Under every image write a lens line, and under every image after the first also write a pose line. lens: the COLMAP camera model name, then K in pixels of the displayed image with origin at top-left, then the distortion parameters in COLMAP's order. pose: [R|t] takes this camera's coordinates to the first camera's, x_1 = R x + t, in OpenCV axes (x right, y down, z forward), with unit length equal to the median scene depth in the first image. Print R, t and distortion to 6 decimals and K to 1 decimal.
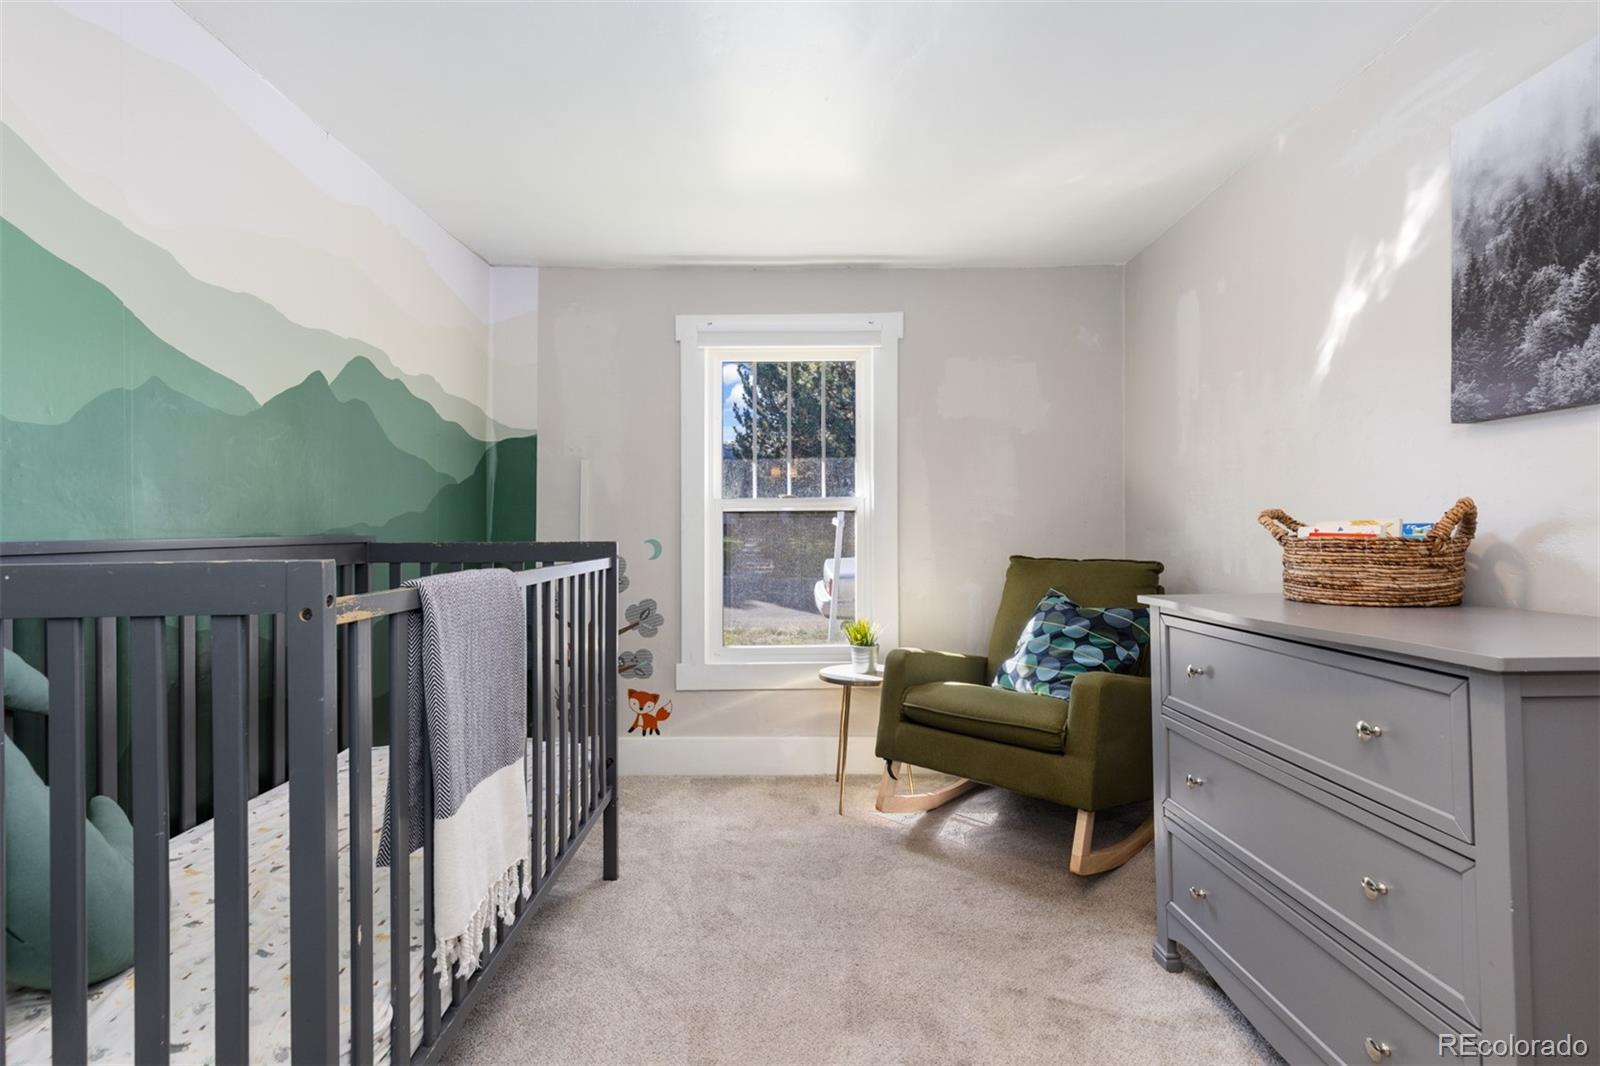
lens RADIAL K [[739.1, 0, 790.3], [0, 739.1, 530.6], [0, 0, 1]] dist [0.019283, -0.001206]
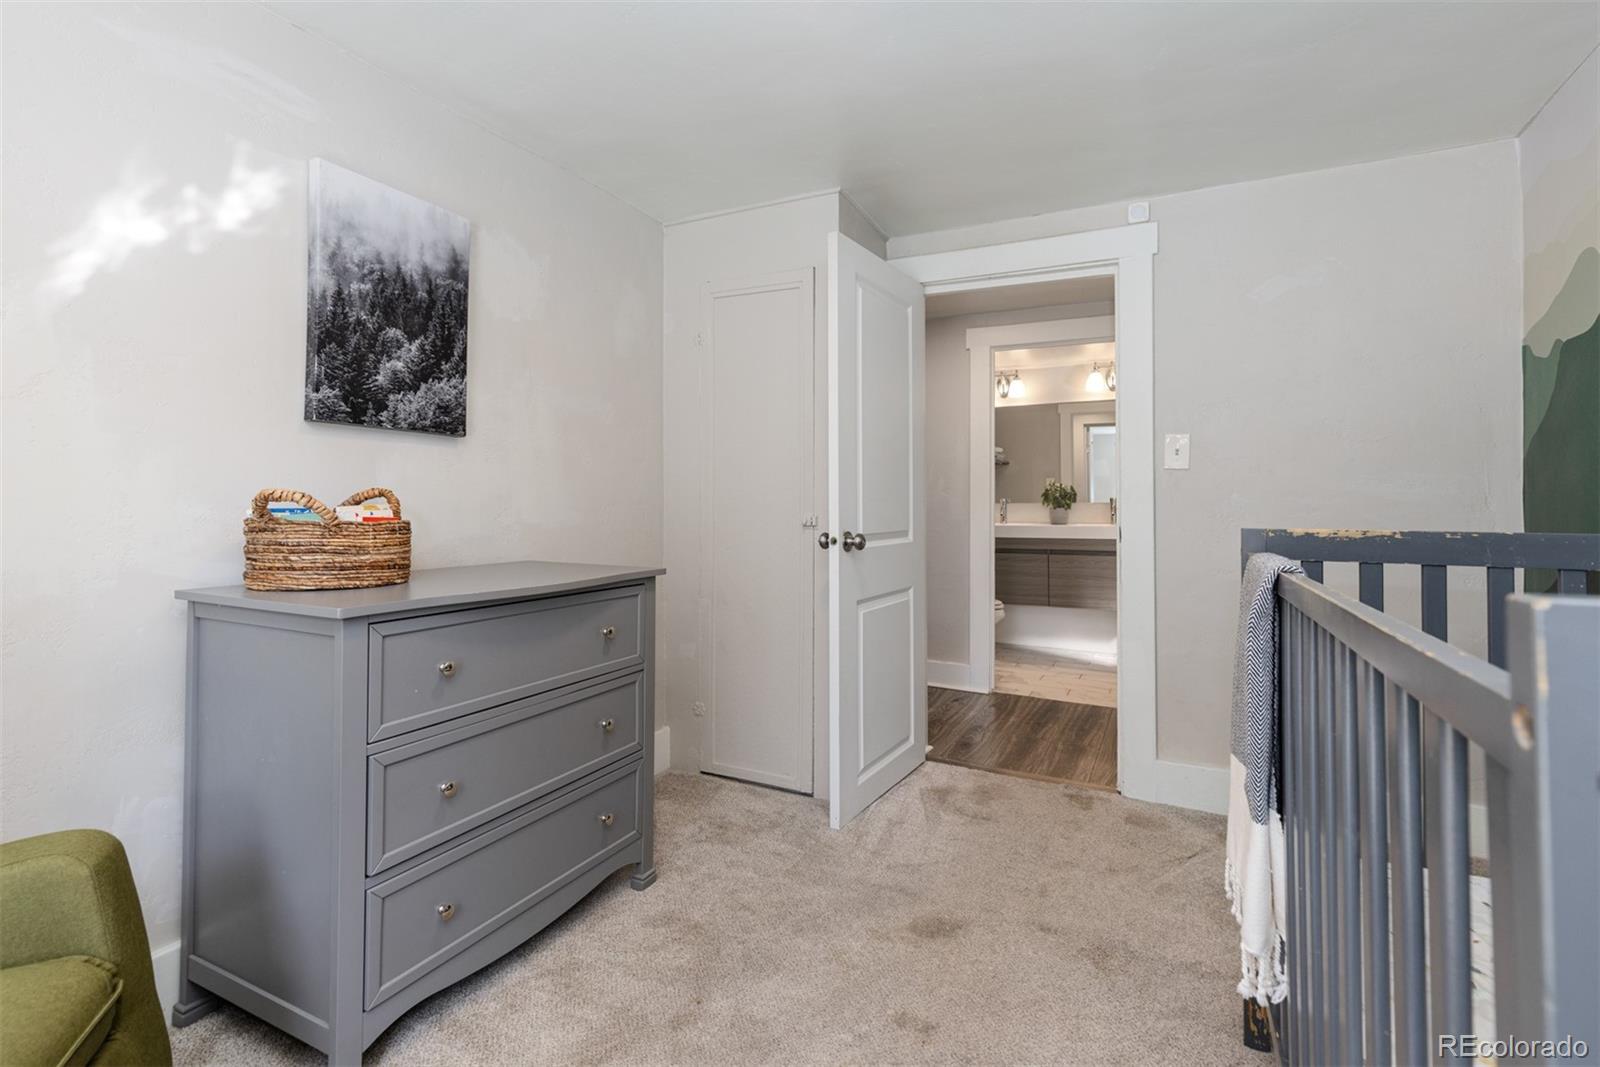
lens RADIAL K [[739.1, 0, 822.8], [0, 739.1, 498.4], [0, 0, 1]] dist [0.019283, -0.001206]
pose [[-0.900138, 0.002259, 0.435600, -0.308985], [-0.005219, 0.999859, -0.015970, -0.010525], [-0.435575, -0.016648, -0.899999, 1.757012]]
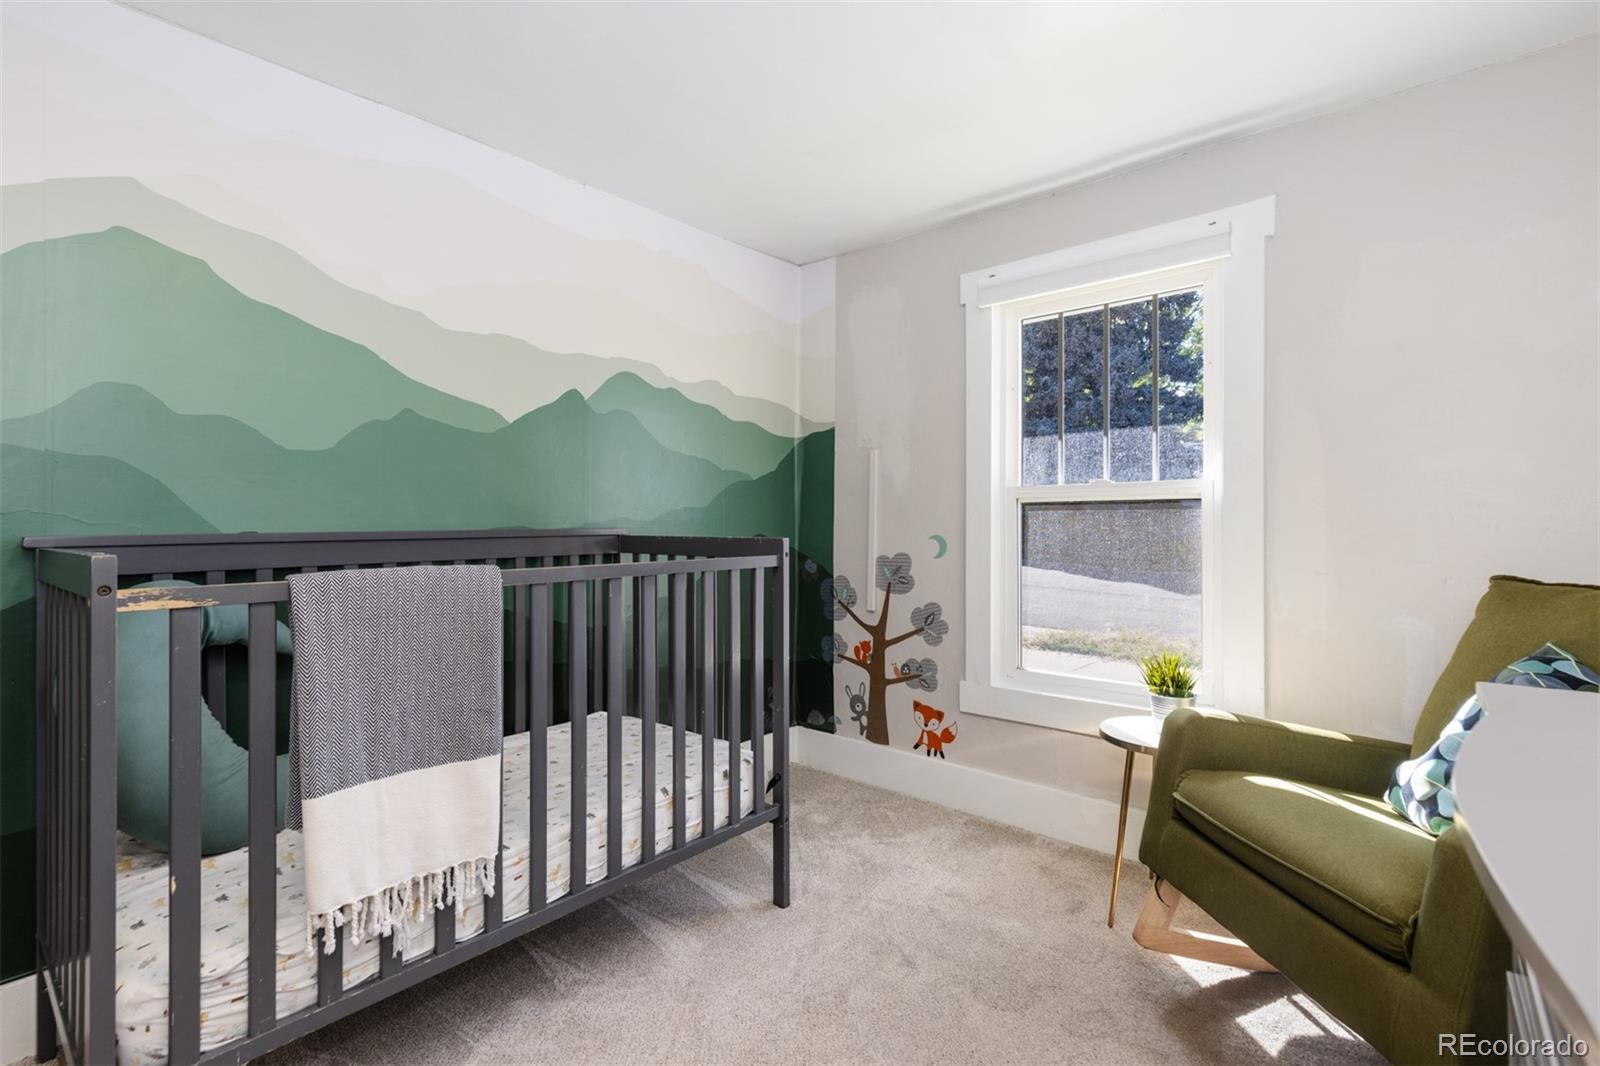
lens RADIAL K [[739.1, 0, 799.8], [0, 739.1, 522.3], [0, 0, 1]] dist [0.019283, -0.001206]
pose [[0.759563, 0.005422, -0.650411, 0.284388], [-0.004089, 0.999985, 0.003562, -0.006358], [0.650421, -0.000046, 0.759574, 0.243335]]
